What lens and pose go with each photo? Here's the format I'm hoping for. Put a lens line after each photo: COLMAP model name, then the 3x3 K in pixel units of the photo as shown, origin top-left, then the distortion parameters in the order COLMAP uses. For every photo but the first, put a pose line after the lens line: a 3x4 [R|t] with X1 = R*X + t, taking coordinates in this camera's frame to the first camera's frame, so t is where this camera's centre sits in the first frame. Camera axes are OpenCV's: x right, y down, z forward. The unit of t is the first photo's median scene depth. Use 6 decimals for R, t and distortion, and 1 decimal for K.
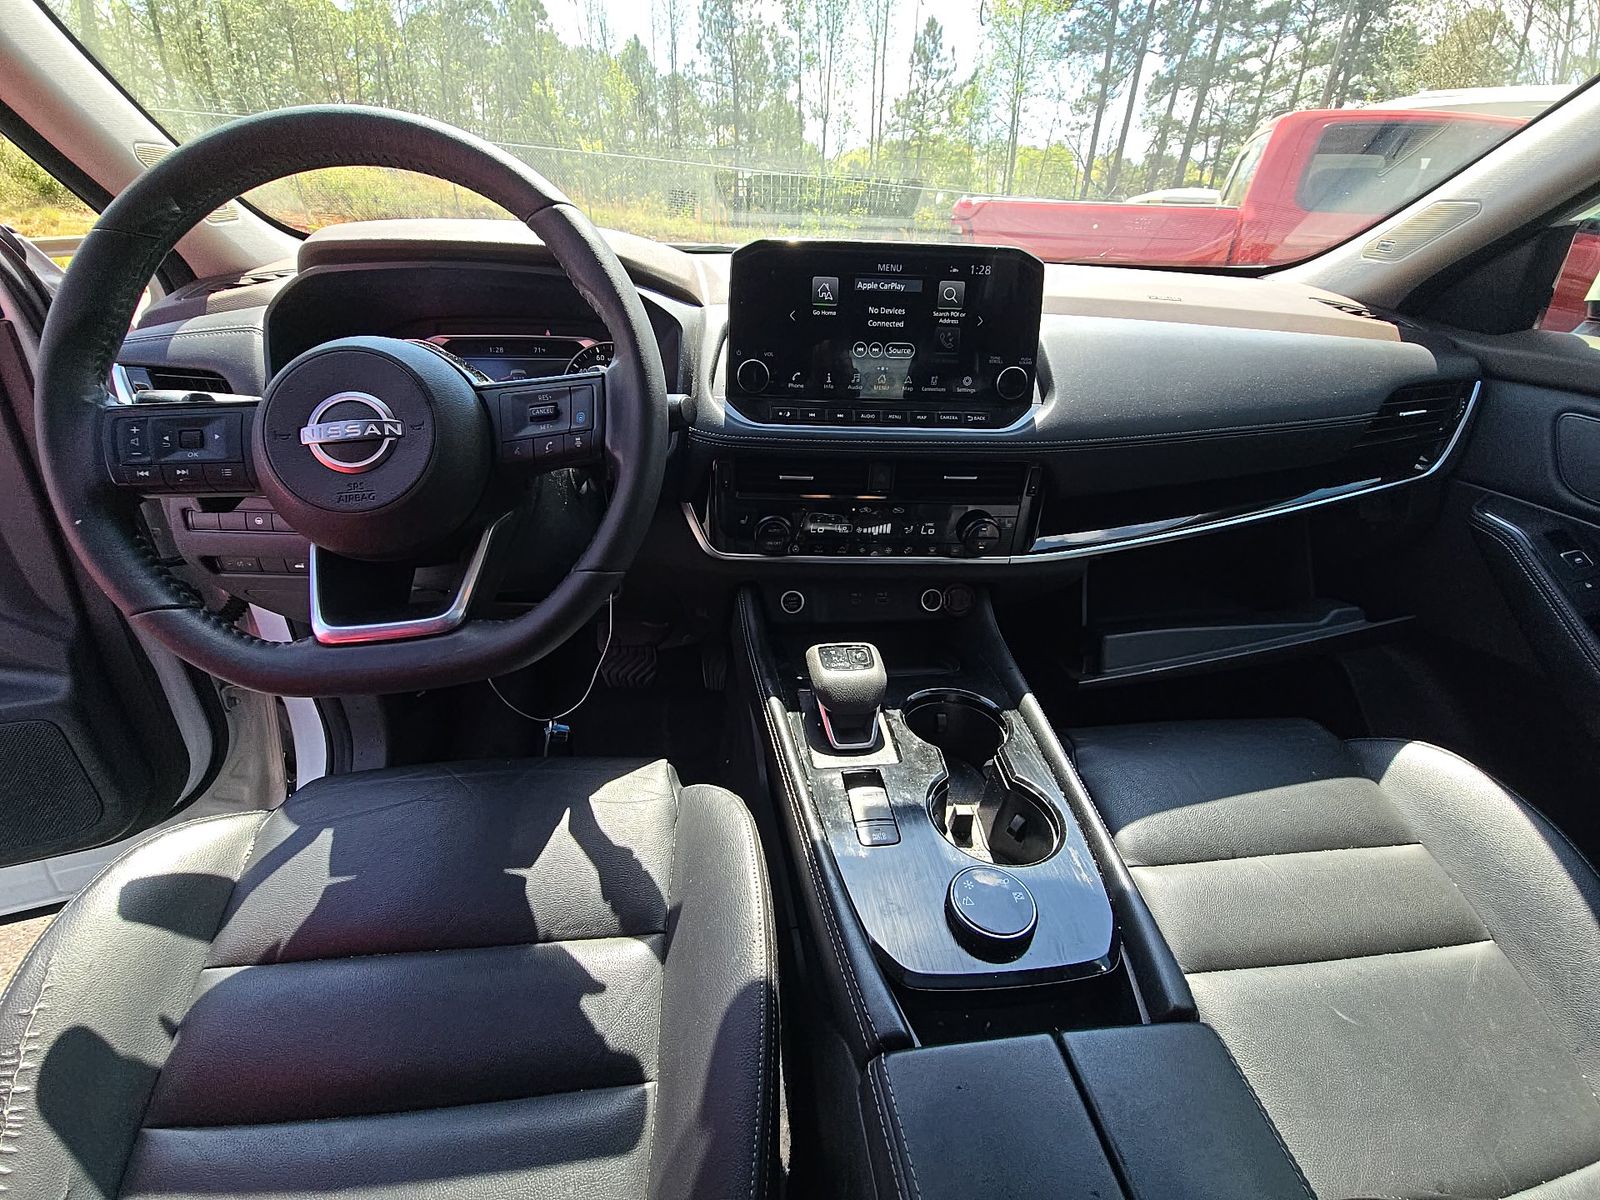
lens RADIAL K [[652.1, 0, 800.0], [0, 652.1, 600.0], [0, 0, 1]] dist [-0.001812, -0.000555]
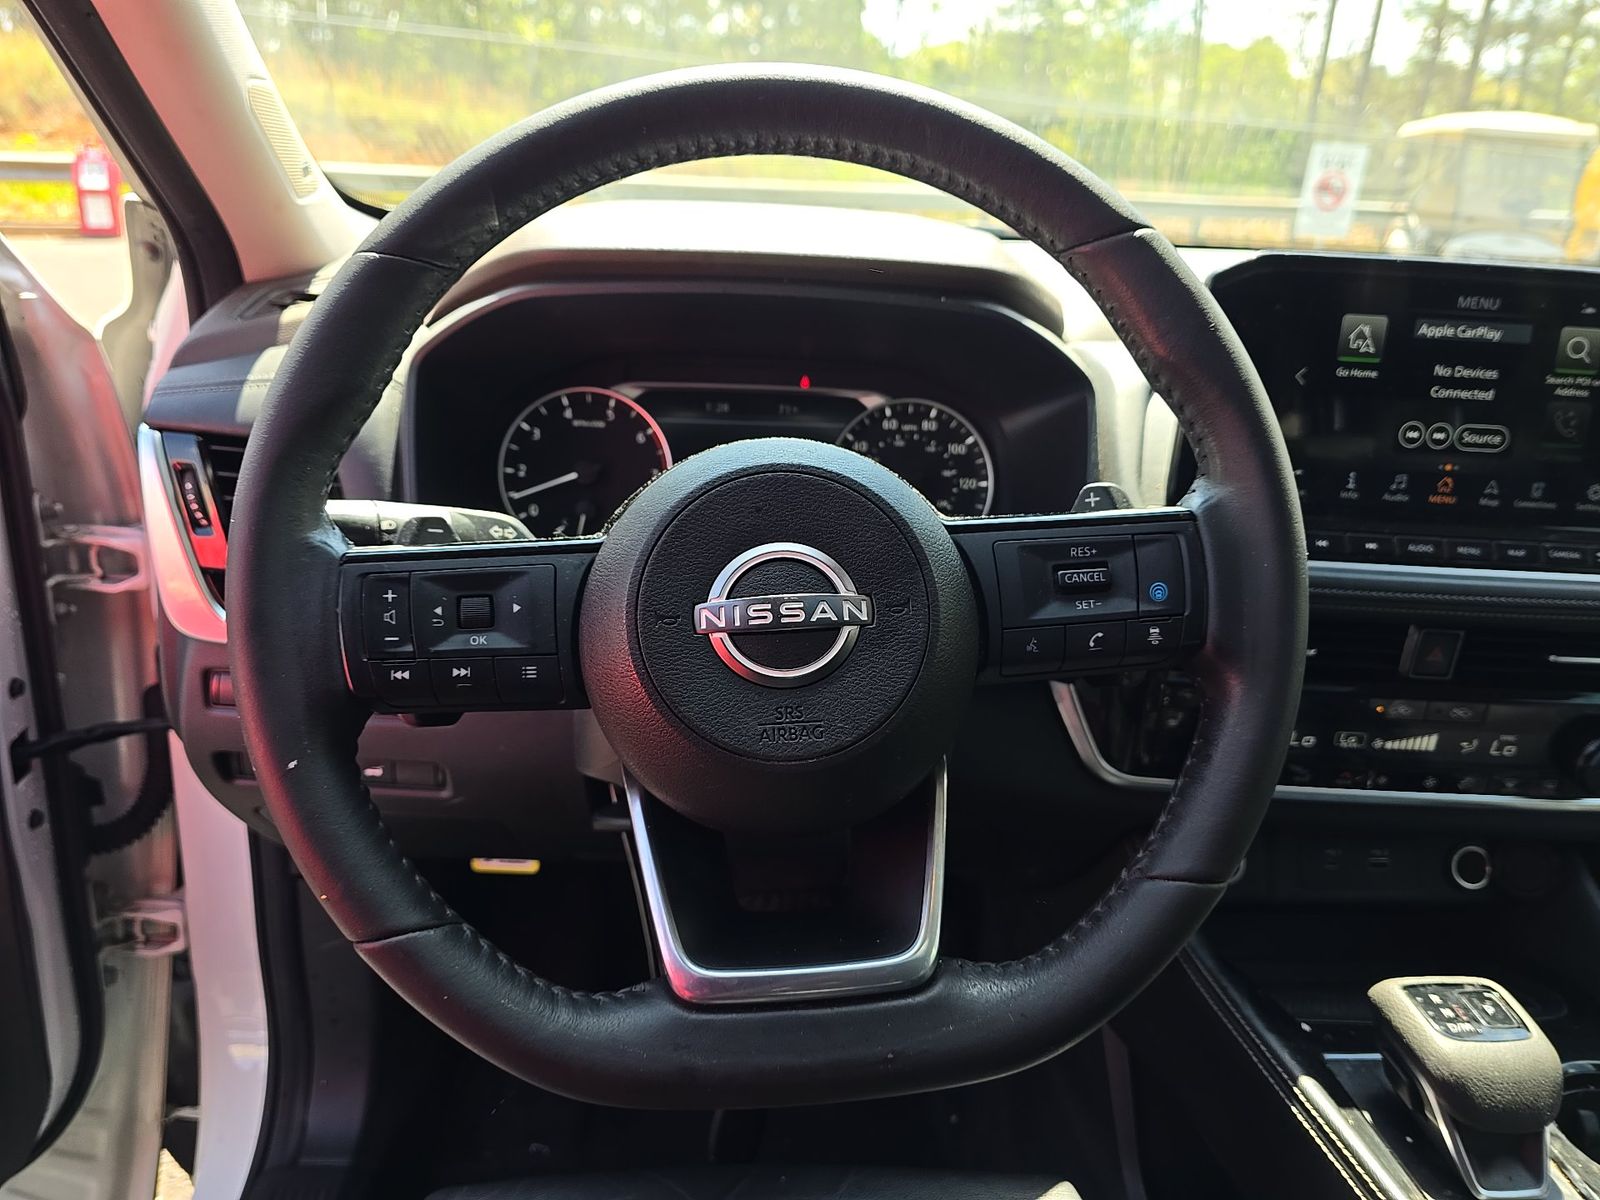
lens RADIAL K [[1101.4, 0, 800.0], [0, 1101.4, 600.0], [0, 0, 1]] dist [0.040923, -0.061540]
pose [[0.998888, 0.032048, -0.034569, -0.430077], [-0.036498, 0.989910, -0.136916, -0.094790], [0.029832, 0.138025, 0.989979, 0.047031]]
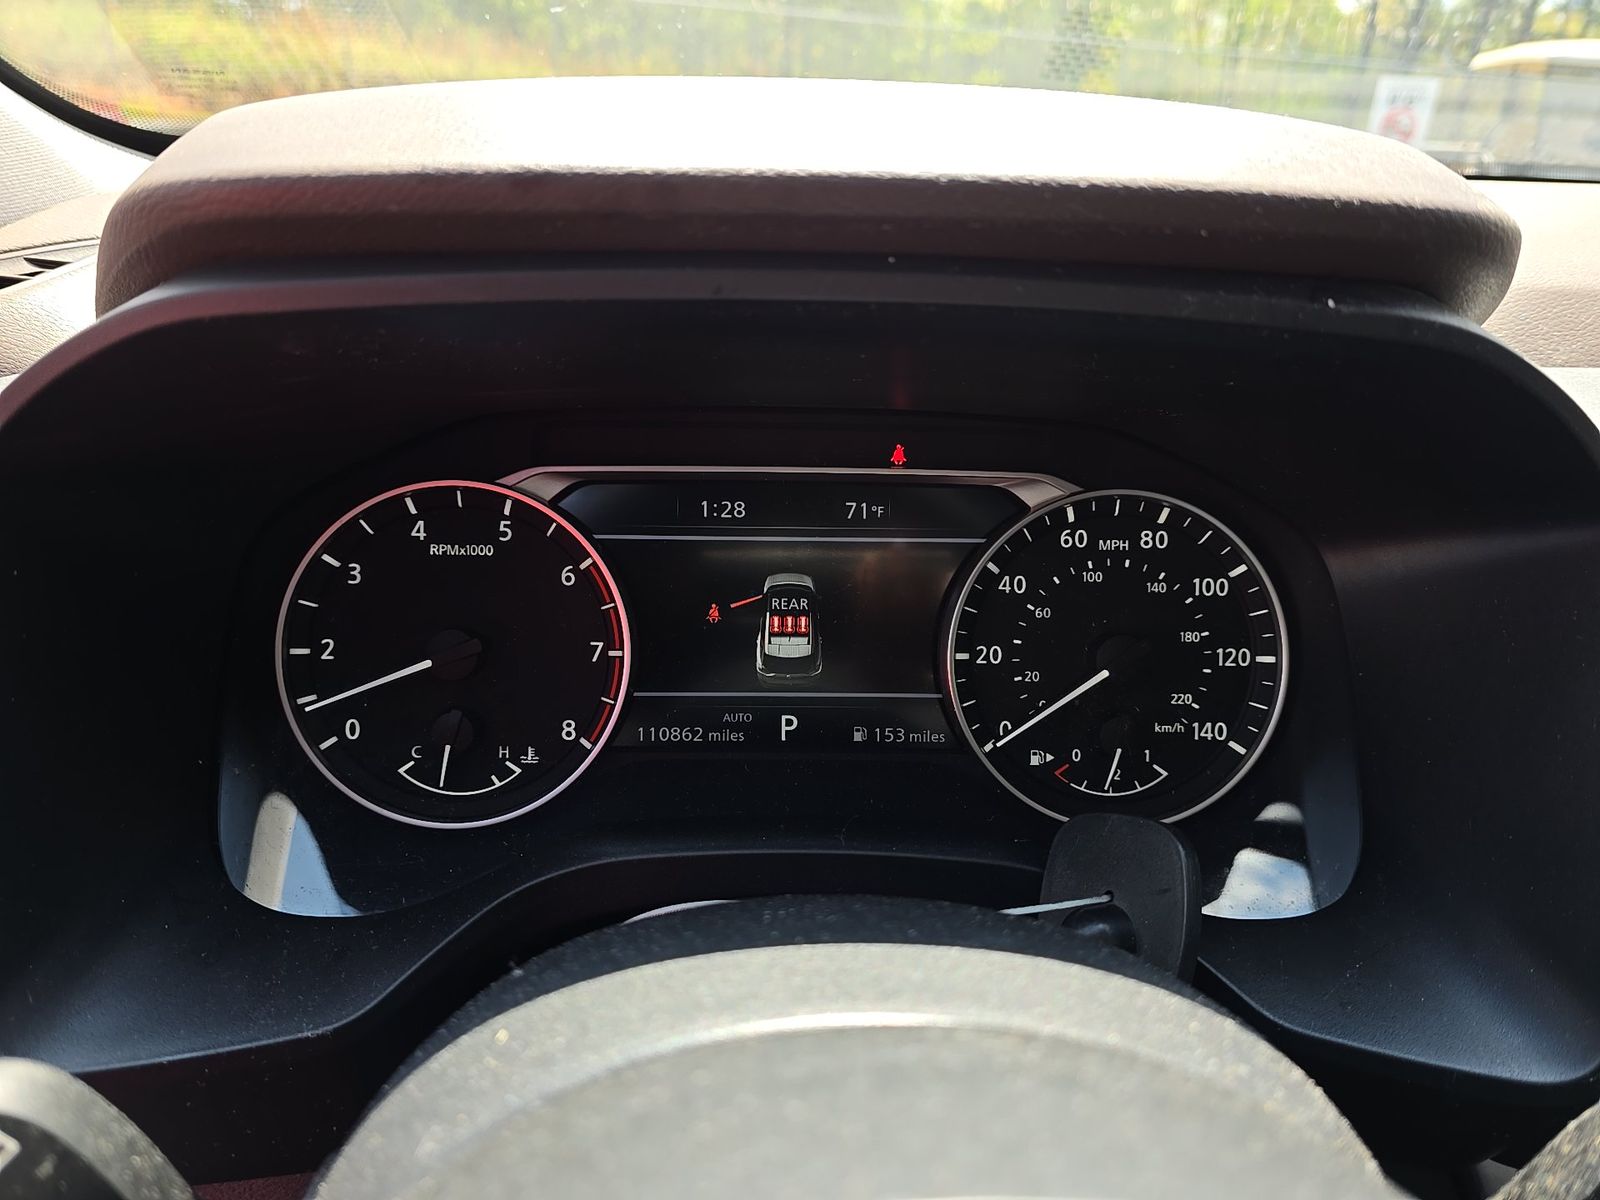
lens RADIAL K [[1121.2, 0, 800.0], [0, 1121.2, 600.0], [0, 0, 1]] dist [0.003887, -0.025620]
pose [[0.997626, 0.025370, -0.064020, -0.488153], [-0.031754, 0.994403, -0.100769, -0.359910], [0.061105, 0.102563, 0.992848, 0.622912]]
